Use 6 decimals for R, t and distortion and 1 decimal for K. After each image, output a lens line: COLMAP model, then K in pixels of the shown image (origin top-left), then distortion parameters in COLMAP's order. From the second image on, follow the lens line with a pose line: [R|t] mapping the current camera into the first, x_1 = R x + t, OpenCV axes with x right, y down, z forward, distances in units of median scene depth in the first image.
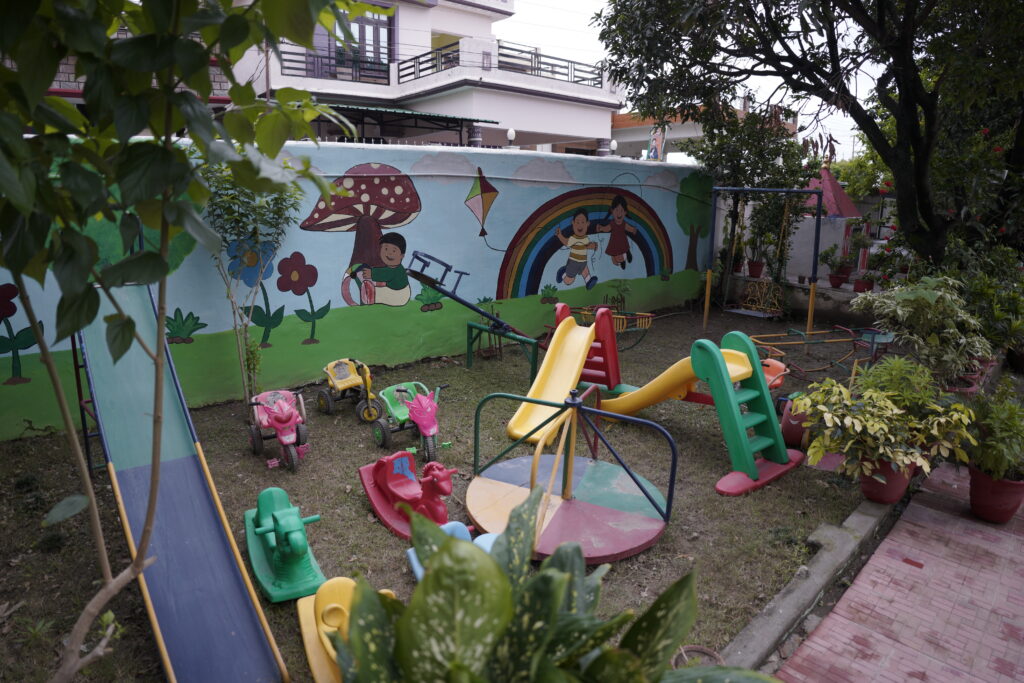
lens RADIAL K [[595.7, 0, 512.0], [0, 595.7, 341.5], [0, 0, 1]] dist [-0.157182, 0.042025]
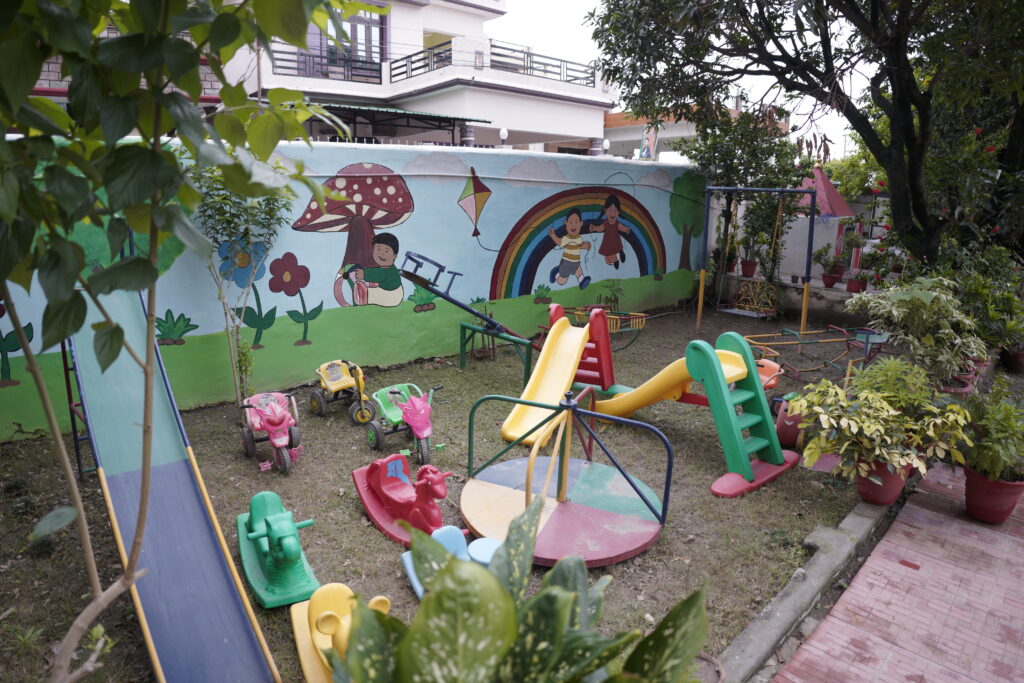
lens RADIAL K [[595.7, 0, 509.2], [0, 595.7, 341.2], [0, 0, 1]] dist [-0.155812, 0.040890]
pose [[0.999964, -0.002112, 0.008227, -0.002237], [0.002106, 0.999997, 0.000831, -0.002737], [-0.008228, -0.000814, 0.999966, 0.004714]]
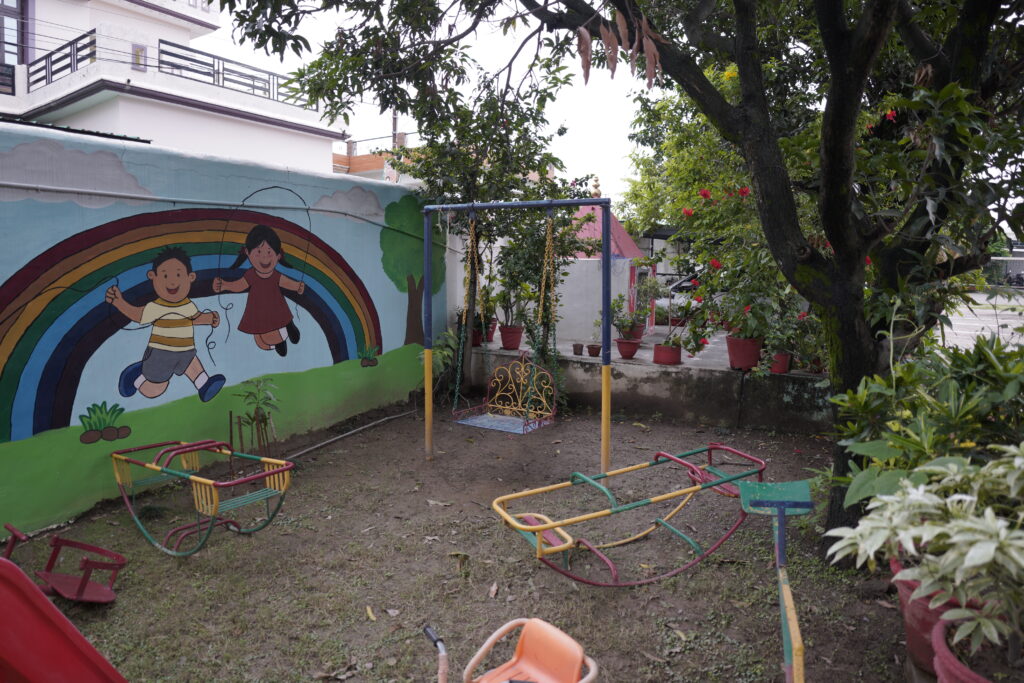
lens RADIAL K [[595.7, 0, 512.0], [0, 595.7, 341.5], [0, 0, 1]] dist [-0.157182, 0.042025]
pose [[0.929996, -0.050896, 0.364029, 0.307273], [0.087896, 0.992428, -0.085796, -0.110494], [-0.356905, 0.111787, 0.927428, 0.647832]]
